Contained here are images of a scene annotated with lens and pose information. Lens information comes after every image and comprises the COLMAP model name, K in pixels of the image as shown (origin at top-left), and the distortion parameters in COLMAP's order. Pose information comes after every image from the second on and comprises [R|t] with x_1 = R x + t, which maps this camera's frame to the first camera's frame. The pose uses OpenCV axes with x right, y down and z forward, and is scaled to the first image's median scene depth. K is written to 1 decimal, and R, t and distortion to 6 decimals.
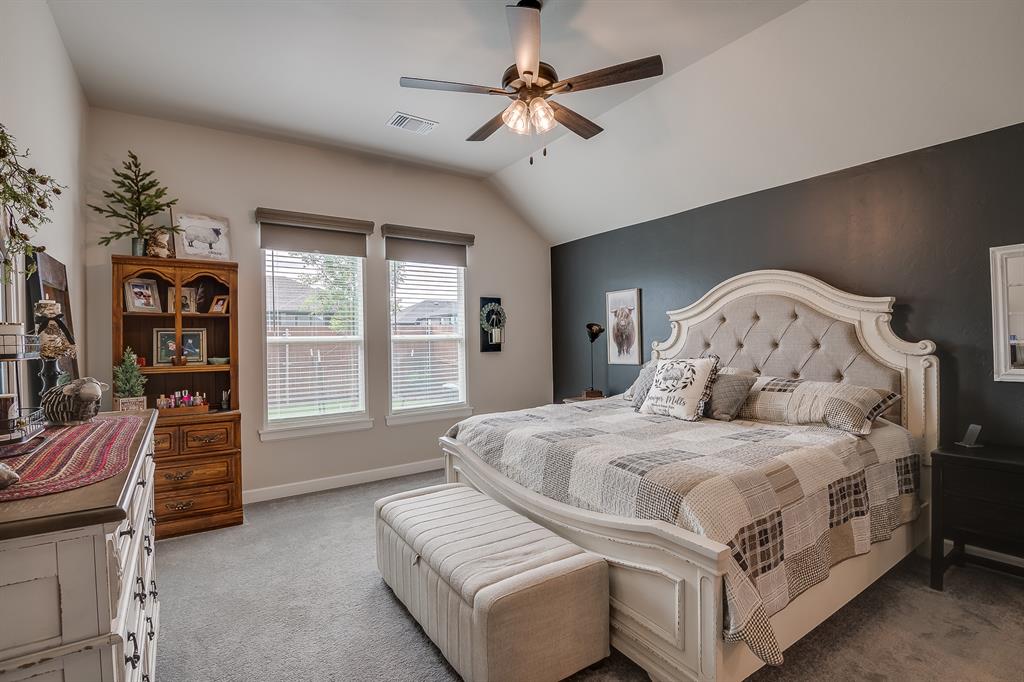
lens RADIAL K [[467.7, 0, 512.0], [0, 467.7, 341.0], [0, 0, 1]] dist [-0.010629, -0.012036]
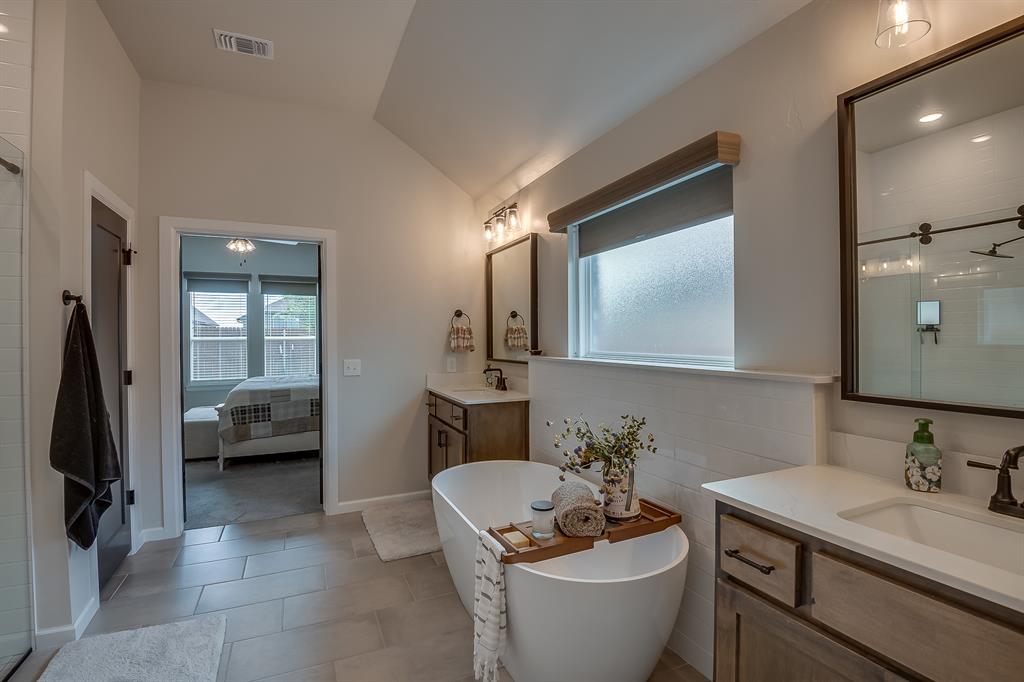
lens RADIAL K [[467.7, 0, 512.0], [0, 467.7, 341.0], [0, 0, 1]] dist [-0.010629, -0.012036]
pose [[0.985804, 0.011348, -0.167515, 0.989779], [-0.011447, 0.999934, 0.000373, -0.008442], [0.167508, 0.001550, 0.985869, -0.596953]]
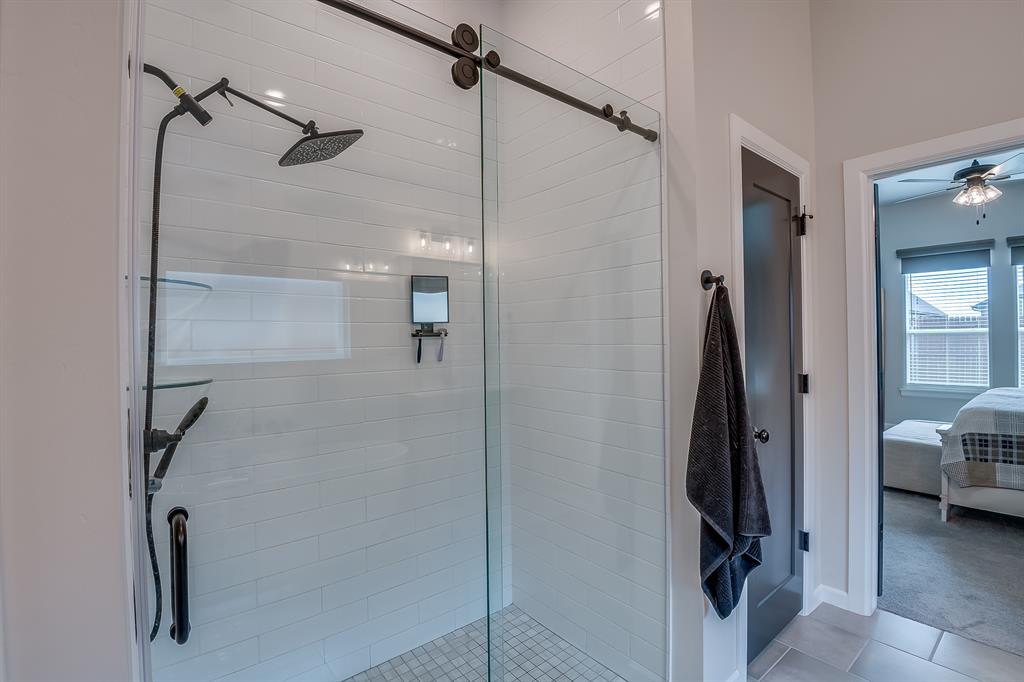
lens RADIAL K [[467.7, 0, 512.0], [0, 467.7, 341.0], [0, 0, 1]] dist [-0.010629, -0.012036]
pose [[0.079482, 0.017658, -0.996680, 0.823064], [0.006163, 0.999815, 0.018205, -0.007054], [0.996817, -0.007590, 0.079359, -0.401150]]
